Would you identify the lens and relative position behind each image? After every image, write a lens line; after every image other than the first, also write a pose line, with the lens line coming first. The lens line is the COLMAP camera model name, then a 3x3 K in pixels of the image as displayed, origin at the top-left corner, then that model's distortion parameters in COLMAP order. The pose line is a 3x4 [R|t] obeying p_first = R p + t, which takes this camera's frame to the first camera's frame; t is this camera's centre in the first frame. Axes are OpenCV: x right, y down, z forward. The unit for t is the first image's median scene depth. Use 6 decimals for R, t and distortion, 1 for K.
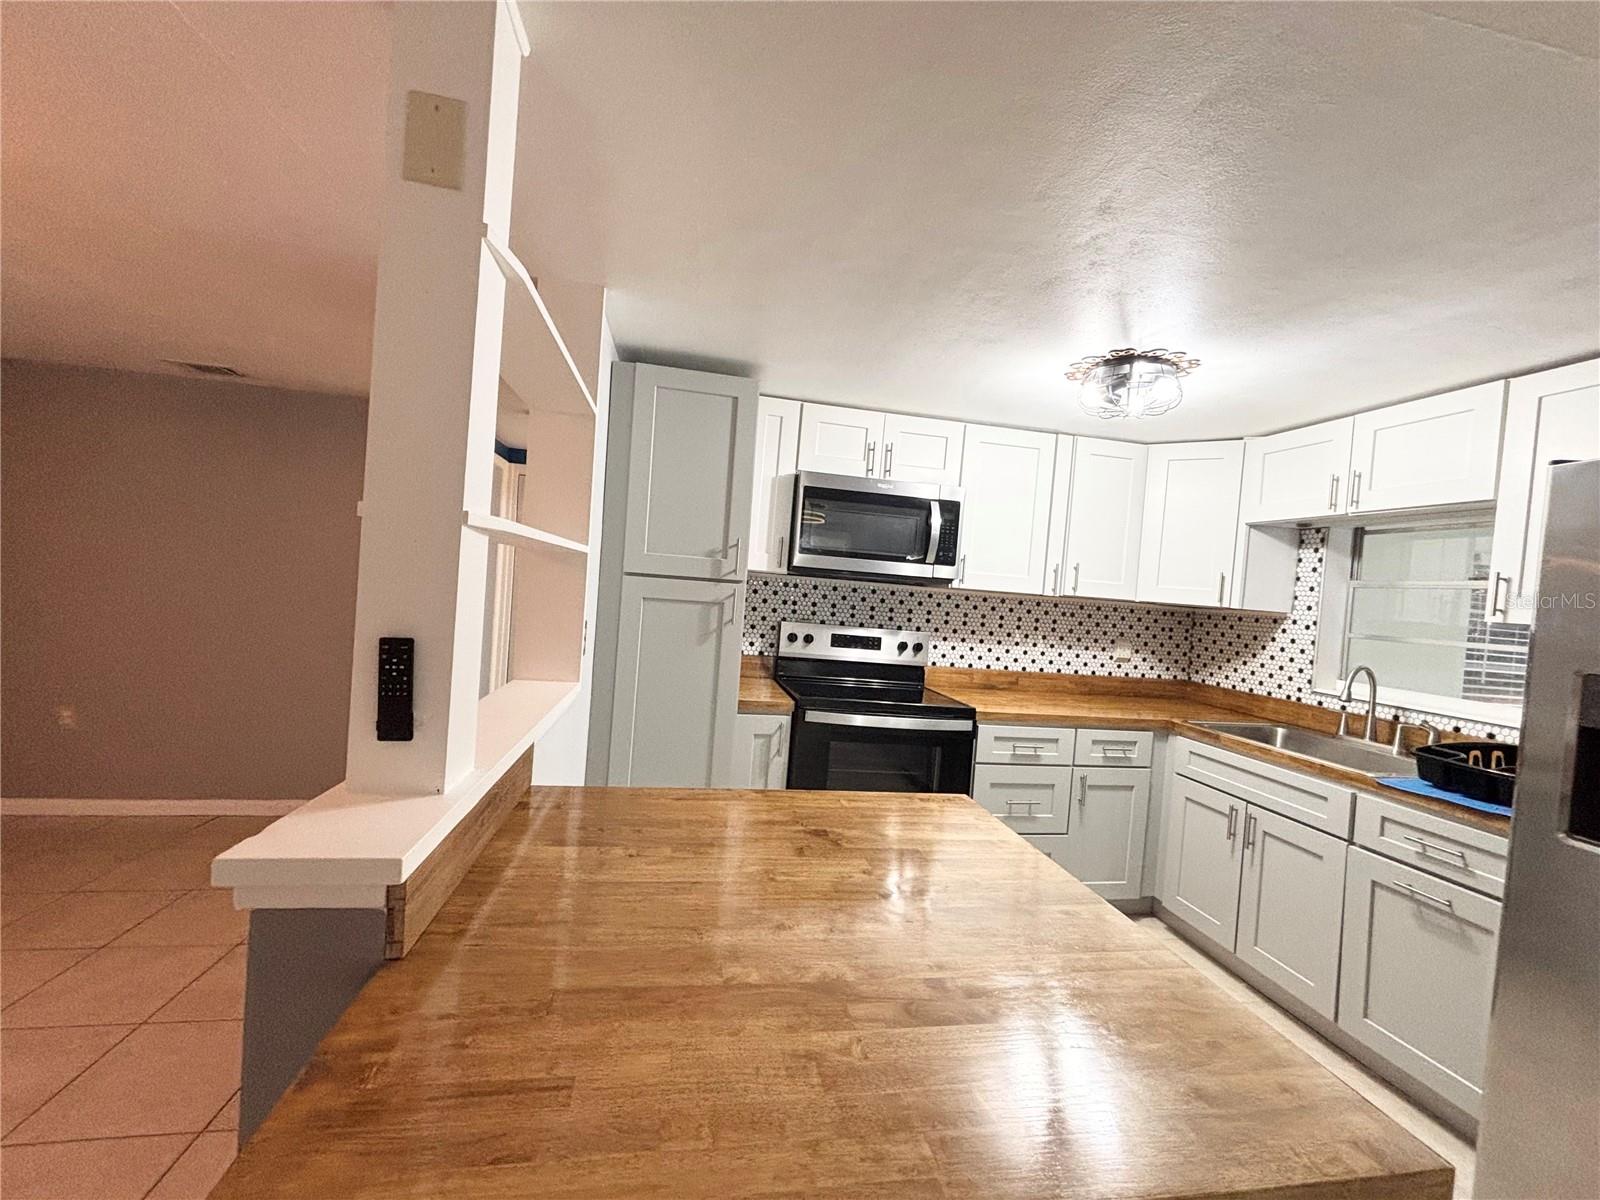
lens RADIAL K [[637.7, 0, 797.5], [0, 637.7, 598.7], [0, 0, 1]] dist [0.000890, -0.000016]
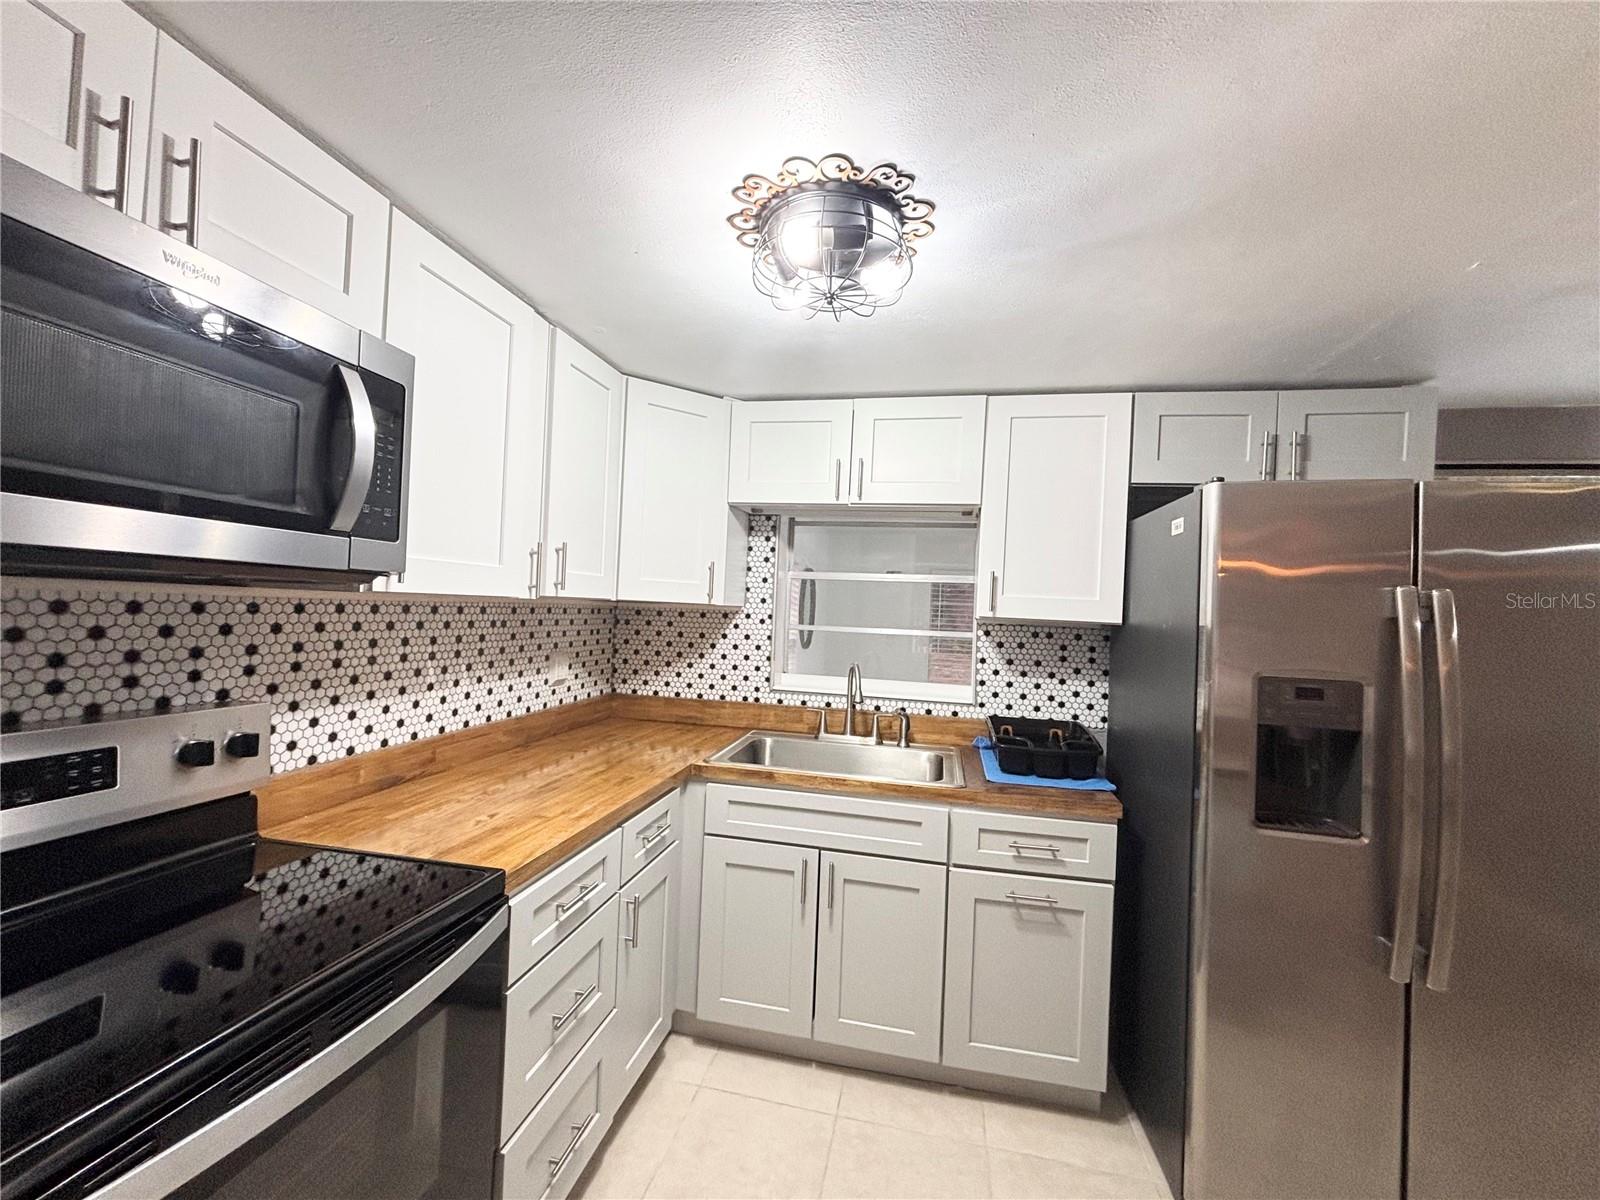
lens RADIAL K [[637.2, 0, 800.0], [0, 637.2, 600.0], [0, 0, 1]] dist [0.001475, 0.000107]
pose [[0.382864, -0.048992, 0.922505, -0.032299], [0.004541, 0.998680, 0.051153, -0.032396], [-0.923794, -0.015396, 0.382581, 0.574488]]
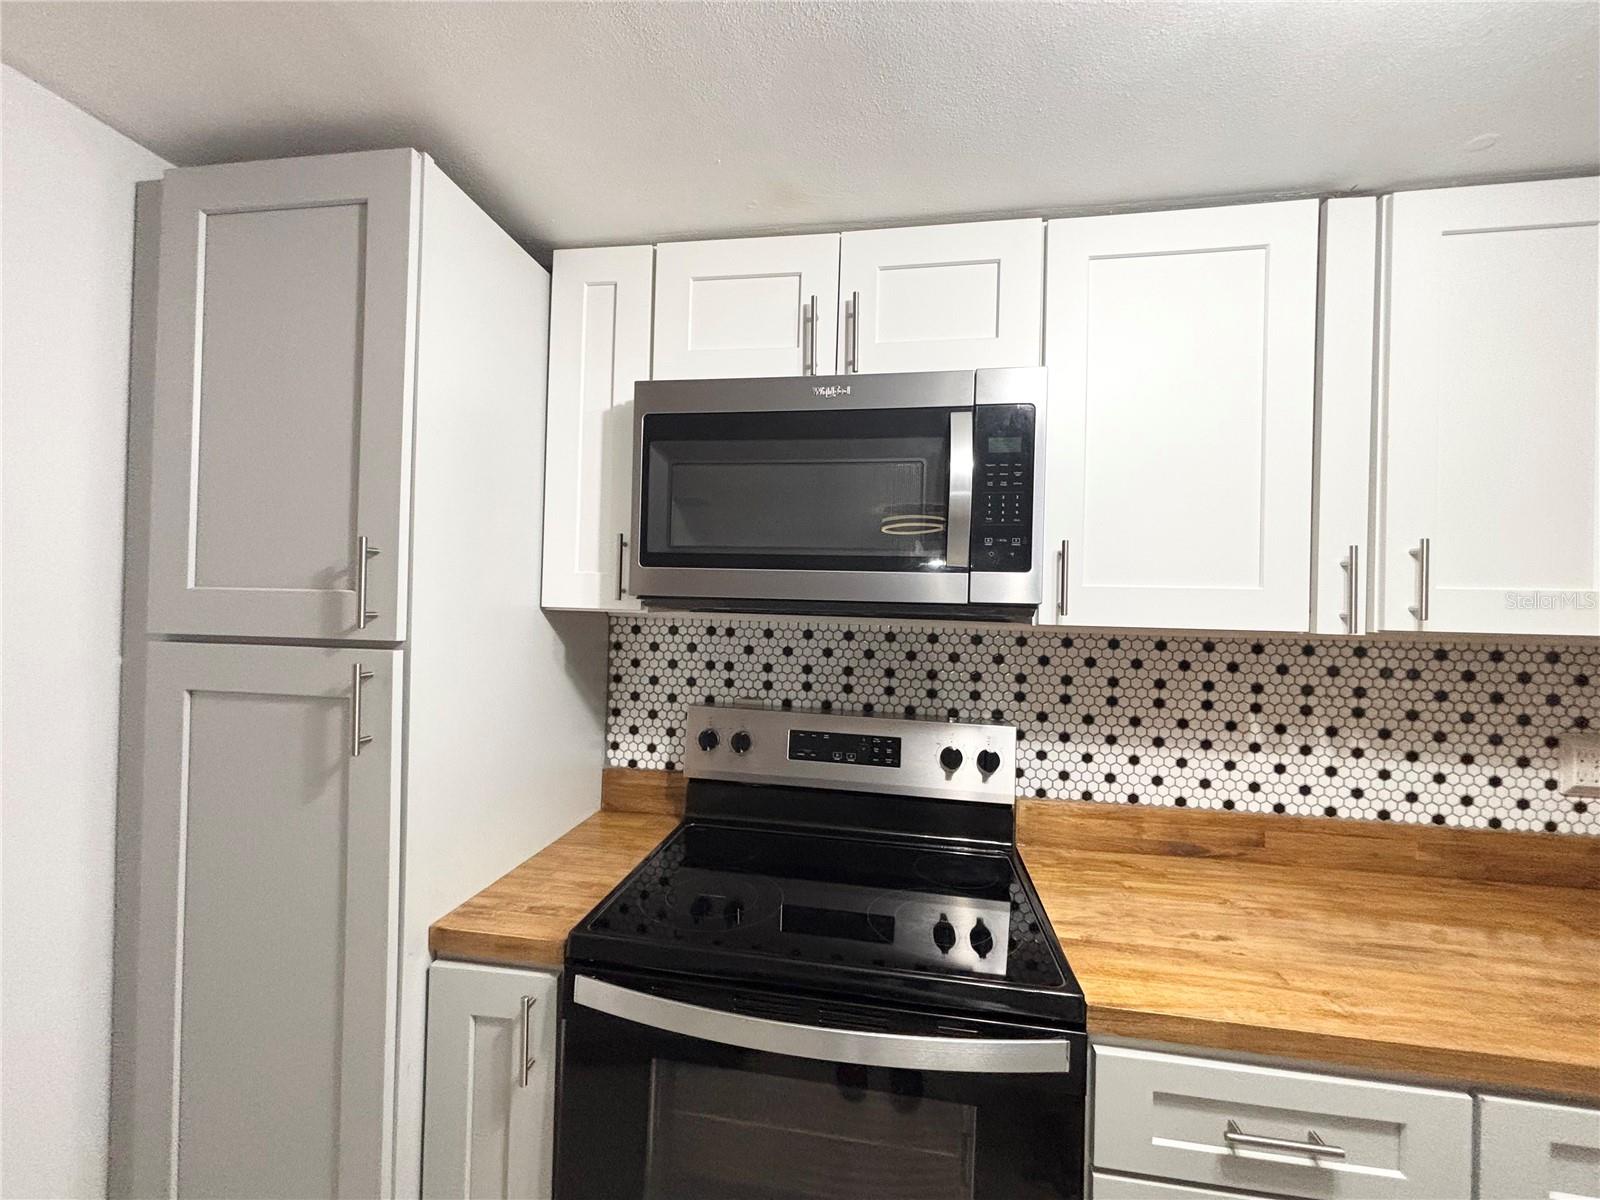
lens RADIAL K [[653.9, 0, 798.5], [0, 653.9, 600.3], [0, 0, 1]] dist [-0.009708, 0.006272]
pose [[0.943374, -0.055555, -0.327045, 0.233931], [0.040601, 0.997801, -0.052382, -0.017832], [0.329236, 0.036137, 0.943556, 0.558291]]
